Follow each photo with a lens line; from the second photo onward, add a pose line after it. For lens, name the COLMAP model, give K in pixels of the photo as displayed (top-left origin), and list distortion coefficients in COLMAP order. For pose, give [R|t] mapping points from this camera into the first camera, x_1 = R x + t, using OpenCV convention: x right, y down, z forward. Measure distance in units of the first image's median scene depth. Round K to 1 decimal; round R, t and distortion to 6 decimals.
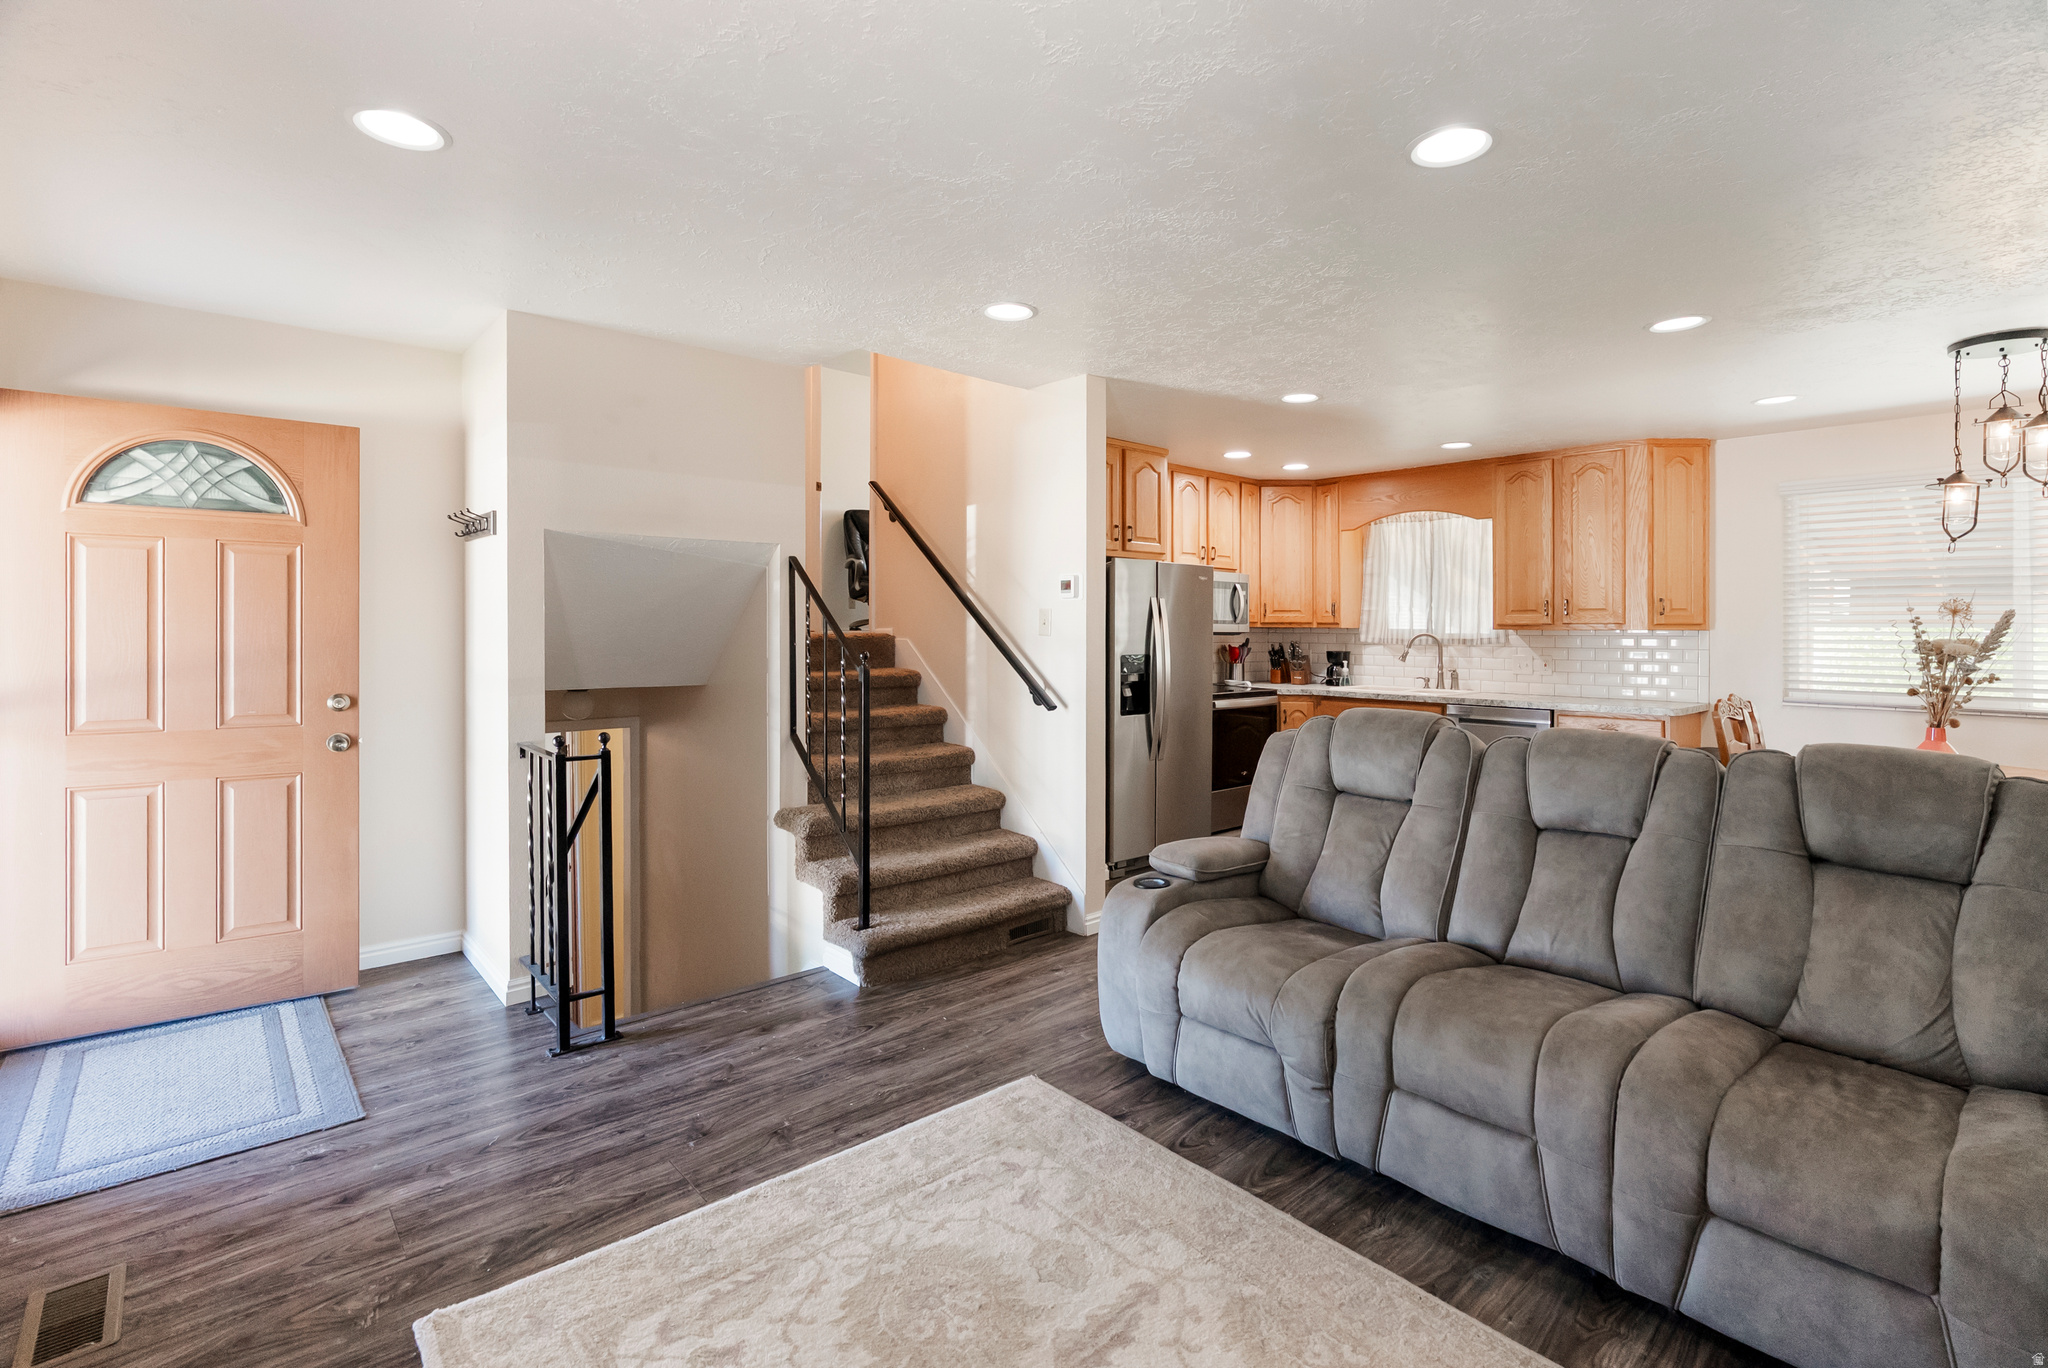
lens RADIAL K [[958.9, 0, 1023.0], [0, 958.9, 642.0], [0, 0, 1]] dist [-0.003949, 0.001735]
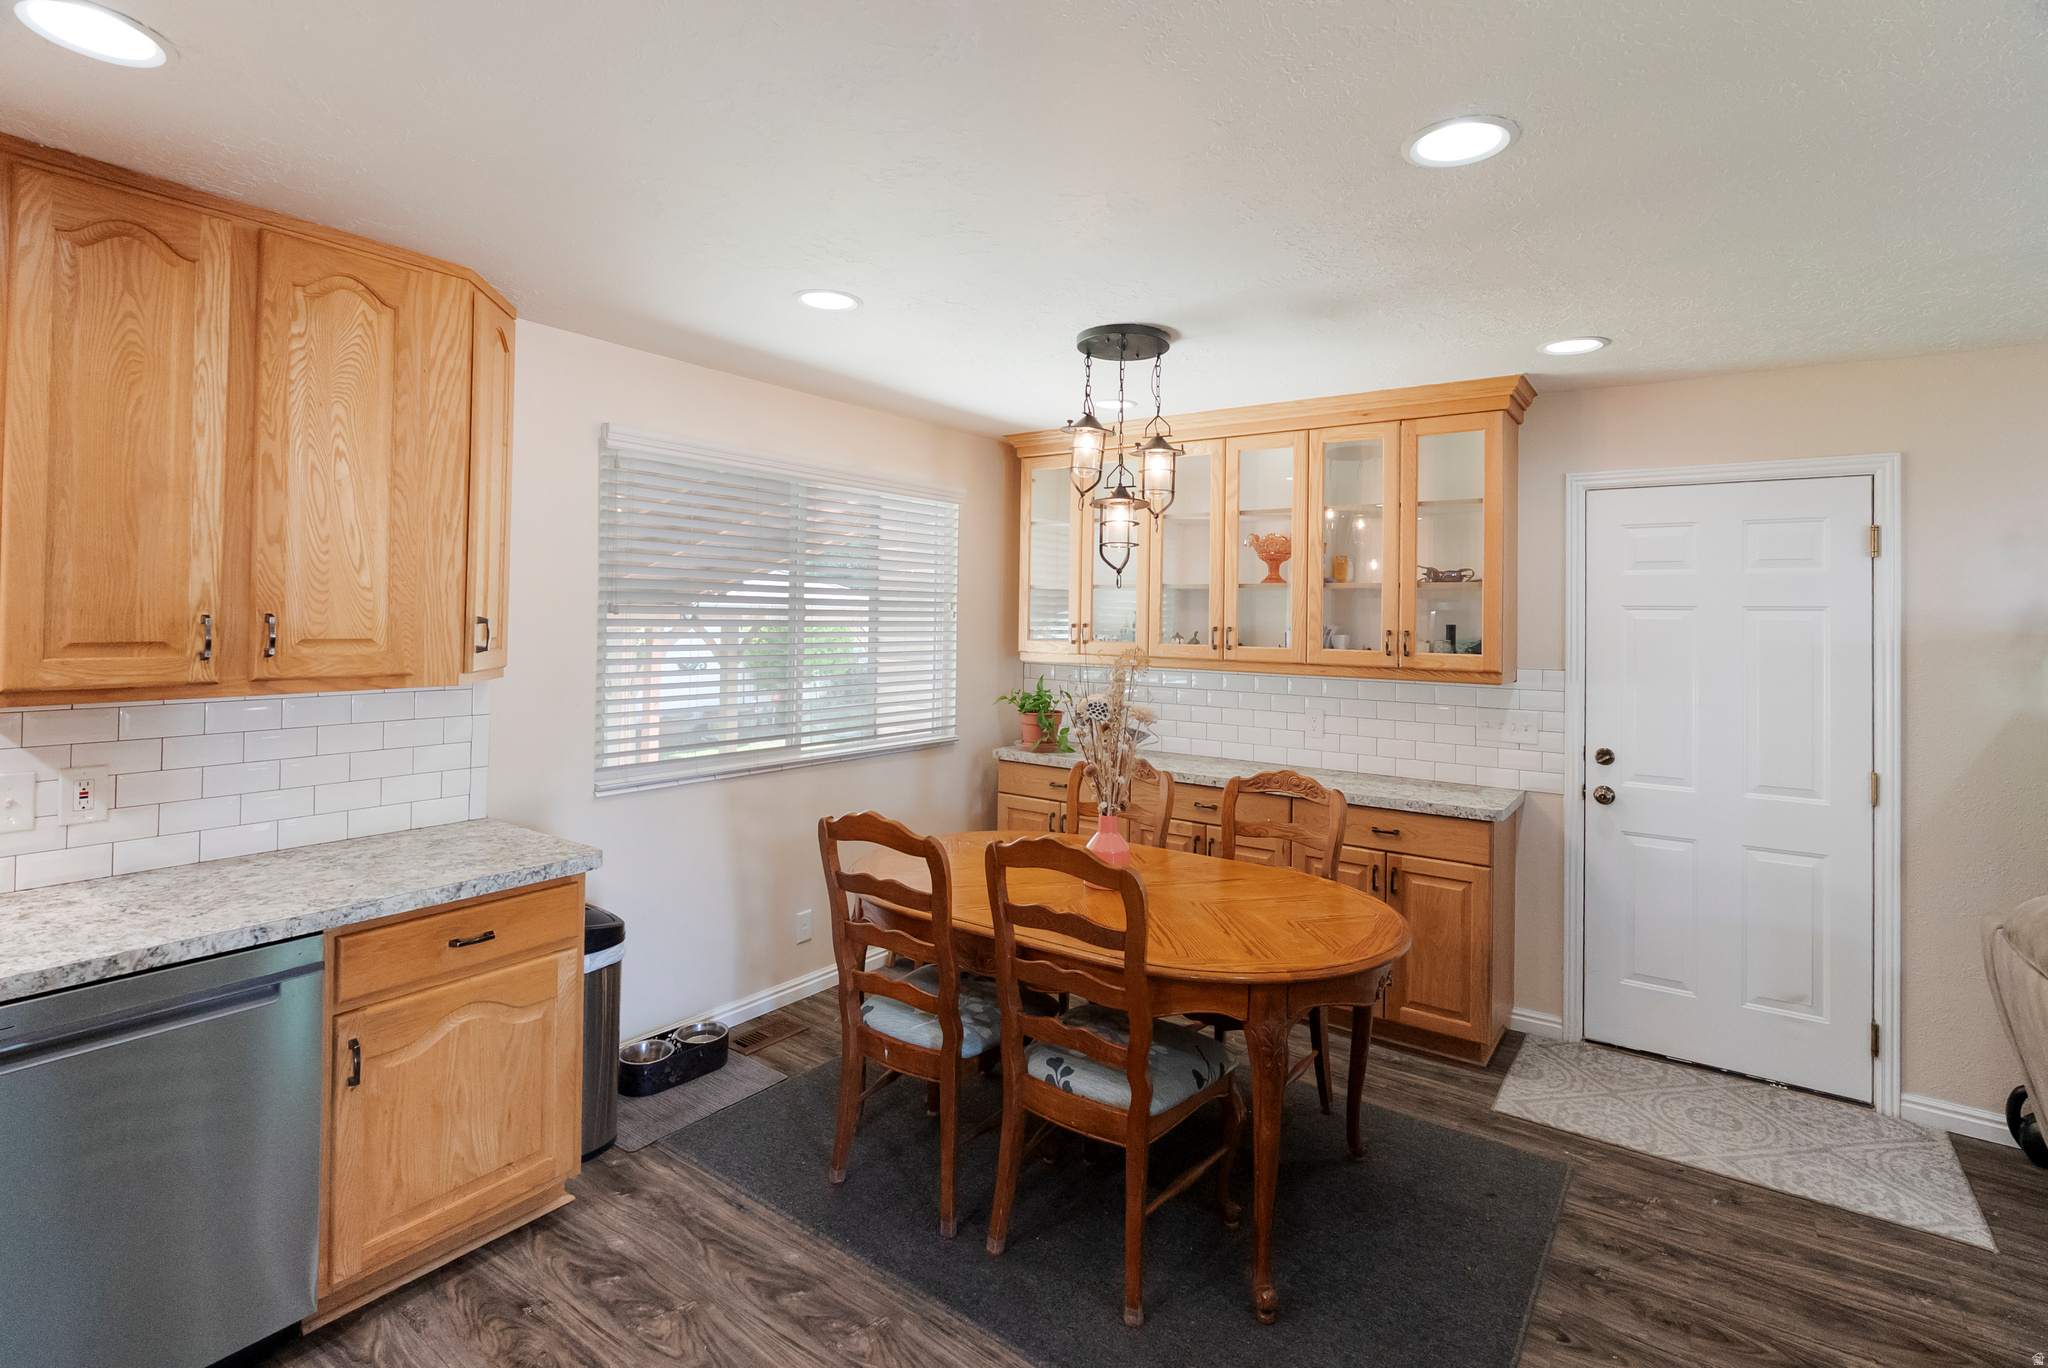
lens RADIAL K [[958.9, 0, 1026.8], [0, 958.9, 599.3], [0, 0, 1]] dist [-0.003949, 0.001735]
pose [[-0.218725, 0.009450, 0.975741, 0.121368], [-0.004082, 0.999935, -0.010600, -0.041132], [-0.975778, -0.006301, -0.218672, 0.687697]]
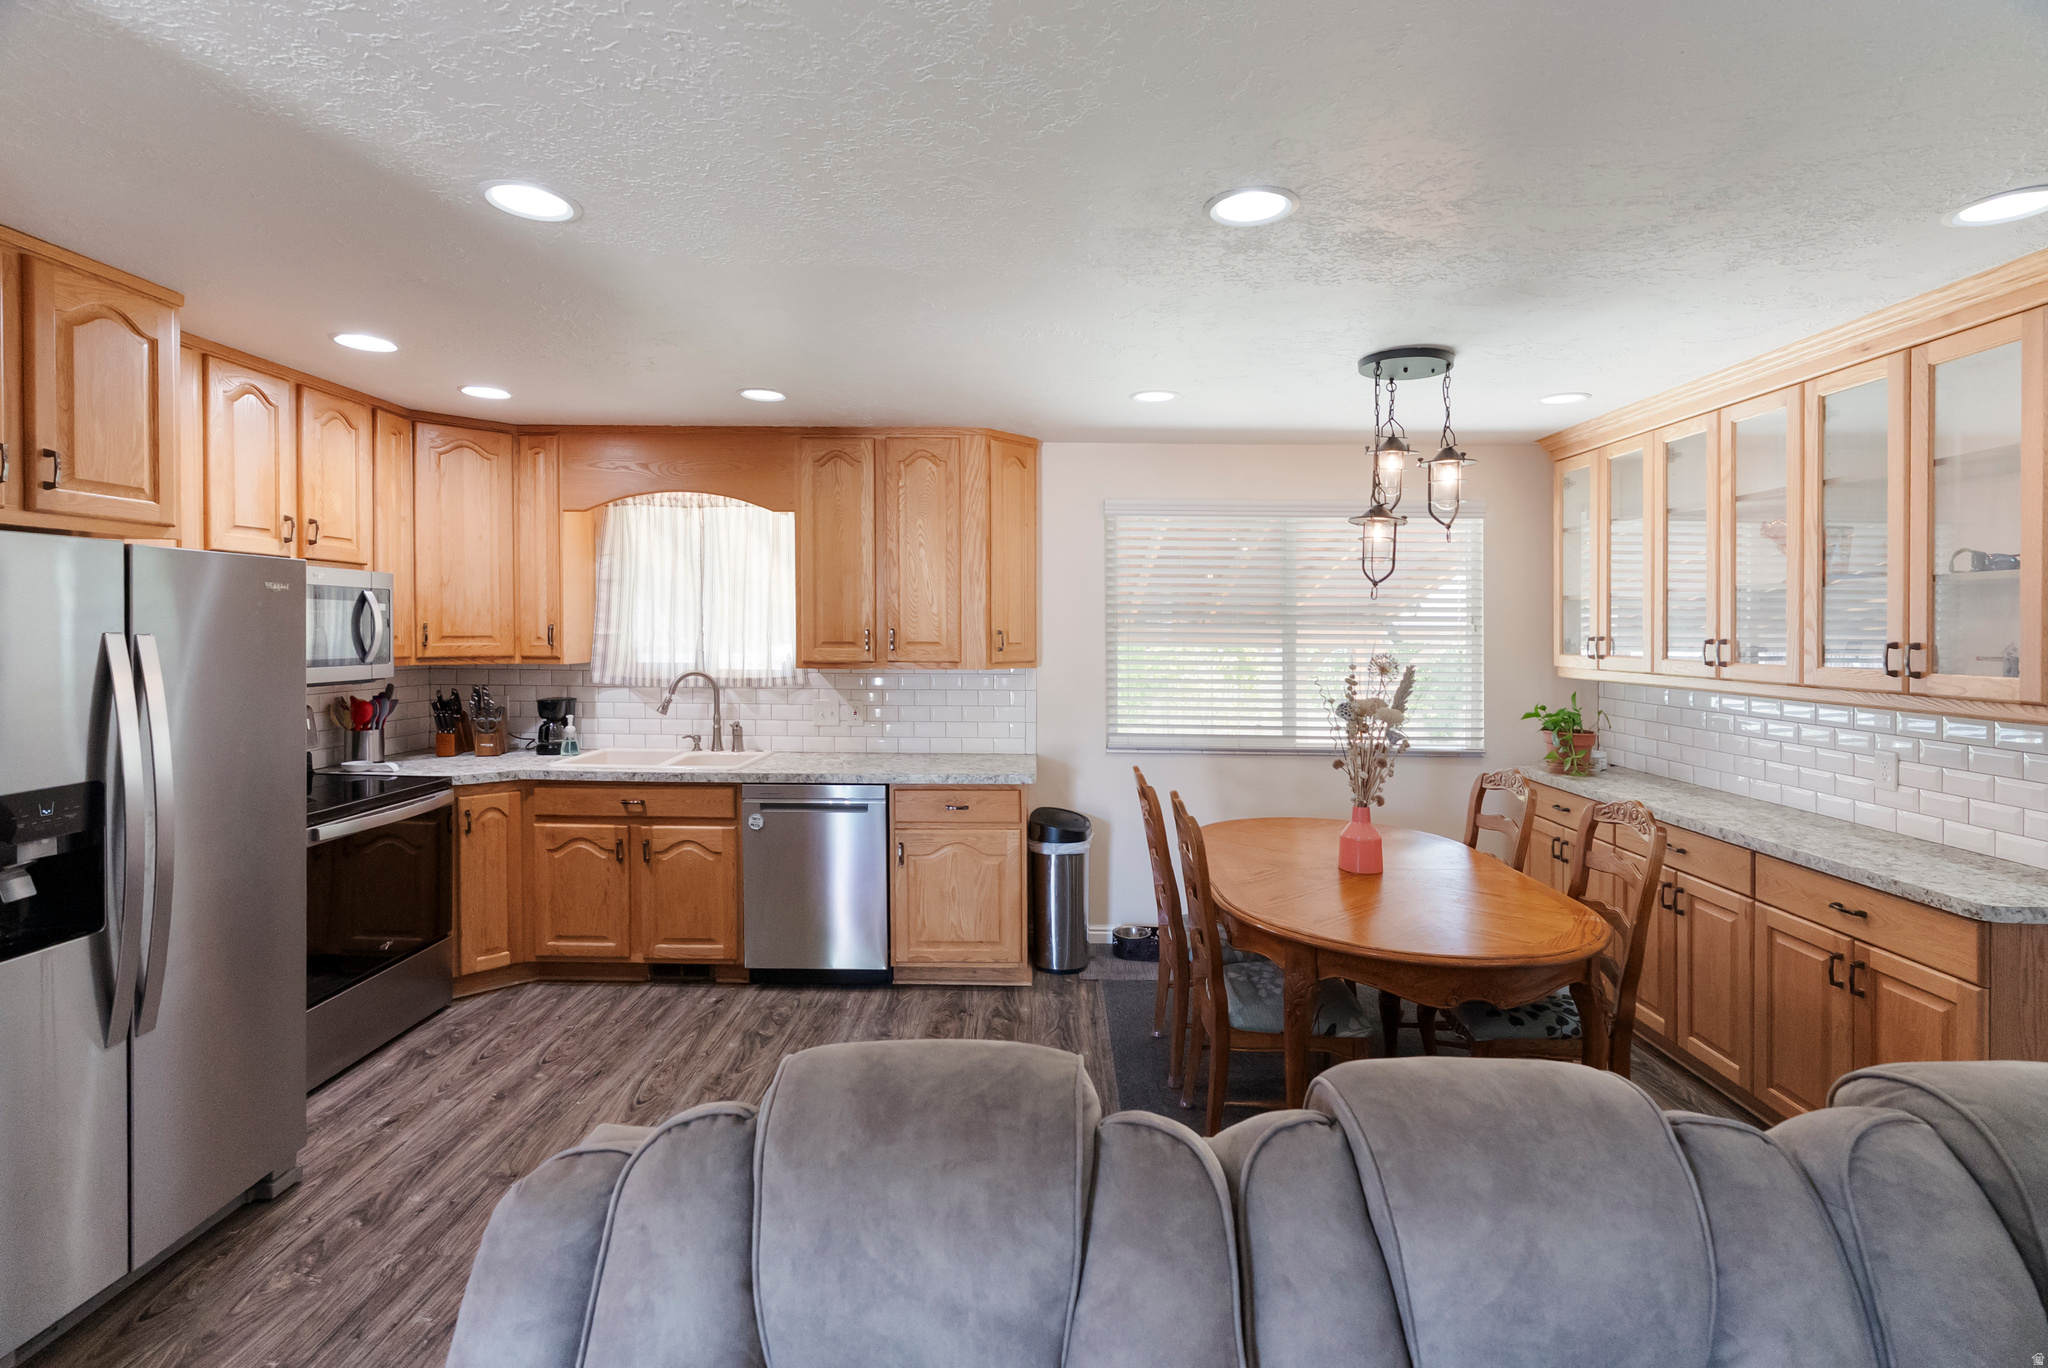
lens RADIAL K [[958.9, 0, 1044.3], [0, 958.9, 637.7], [0, 0, 1]] dist [-0.003949, 0.001735]
pose [[0.672115, -0.007608, 0.740408, 0.079881], [0.004960, 0.999971, 0.005773, -0.035862], [-0.740431, -0.000208, 0.672133, 0.353533]]
